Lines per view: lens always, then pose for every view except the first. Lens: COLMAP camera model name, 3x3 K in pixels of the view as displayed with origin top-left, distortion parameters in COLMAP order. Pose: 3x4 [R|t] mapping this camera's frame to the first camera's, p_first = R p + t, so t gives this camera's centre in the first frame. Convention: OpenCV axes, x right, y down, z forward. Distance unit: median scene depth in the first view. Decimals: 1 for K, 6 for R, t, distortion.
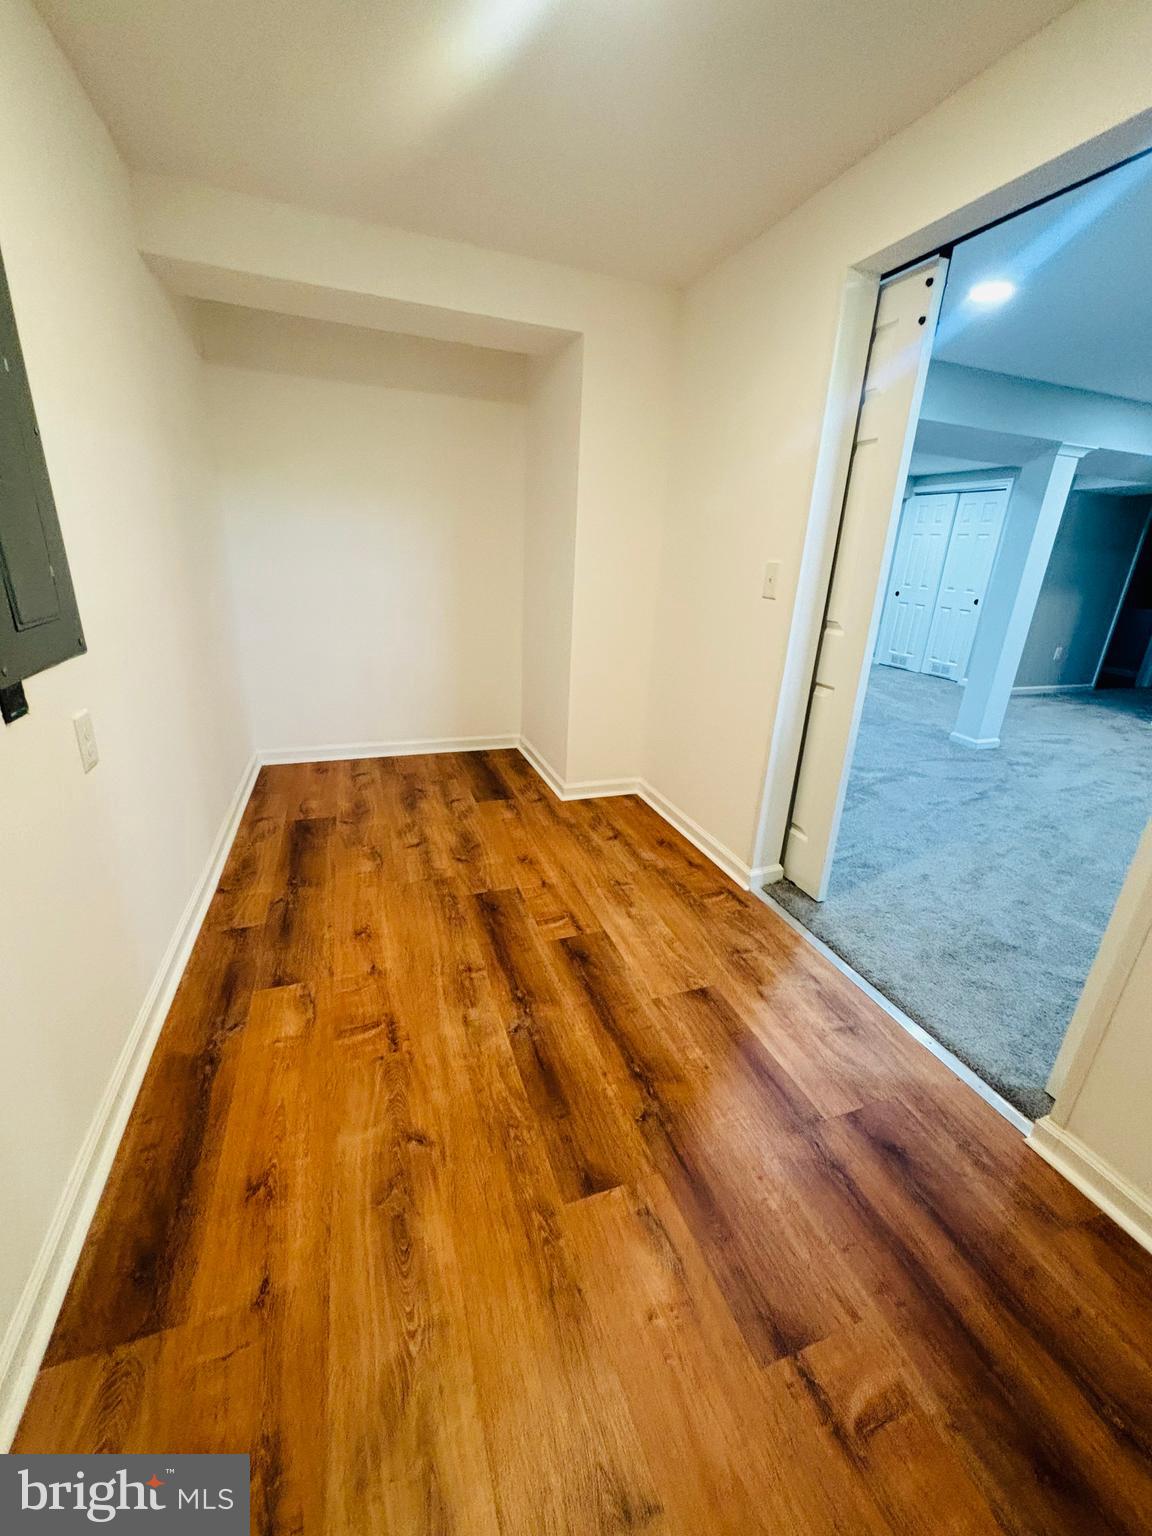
lens RADIAL K [[605.7, 0, 582.9], [0, 605.7, 767.4], [0, 0, 1]] dist [-0.001574, -0.000285]
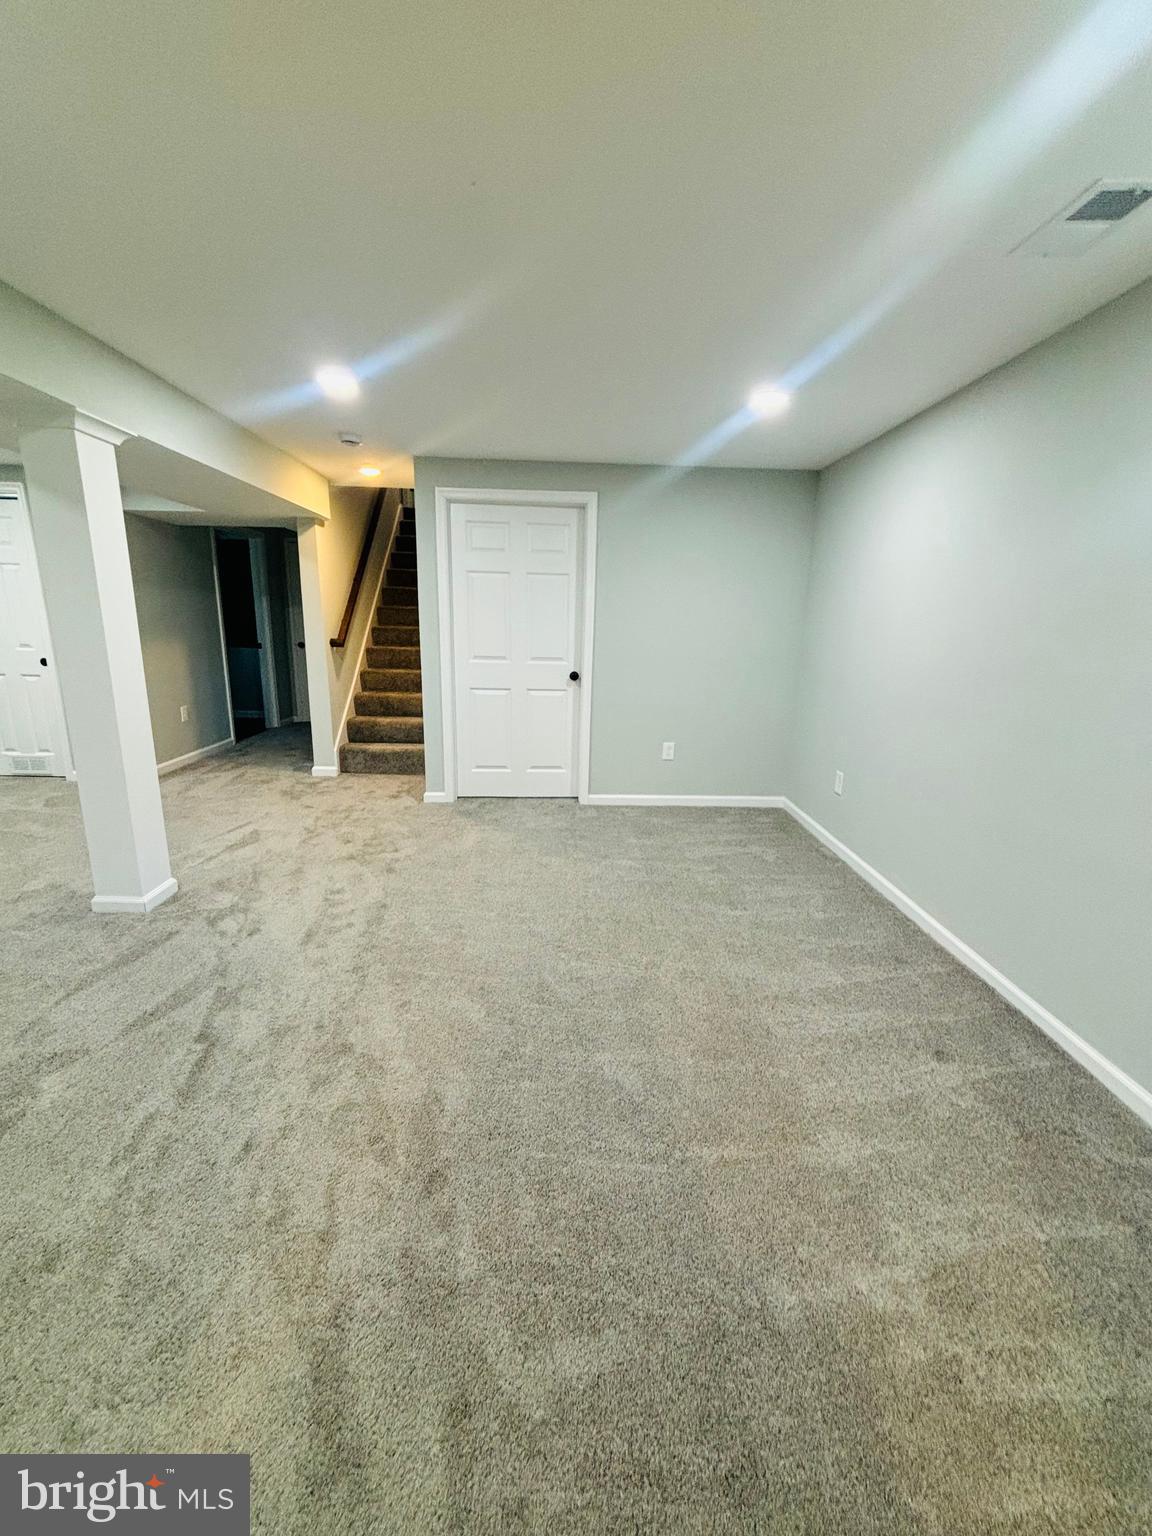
lens RADIAL K [[605.7, 0, 578.1], [0, 605.7, 757.5], [0, 0, 1]] dist [-0.001574, -0.000285]
pose [[0.295992, -0.246690, 0.922786, 0.294998], [0.310183, 0.938543, 0.151408, -0.150079], [-0.903424, 0.241417, 0.354320, 0.412479]]
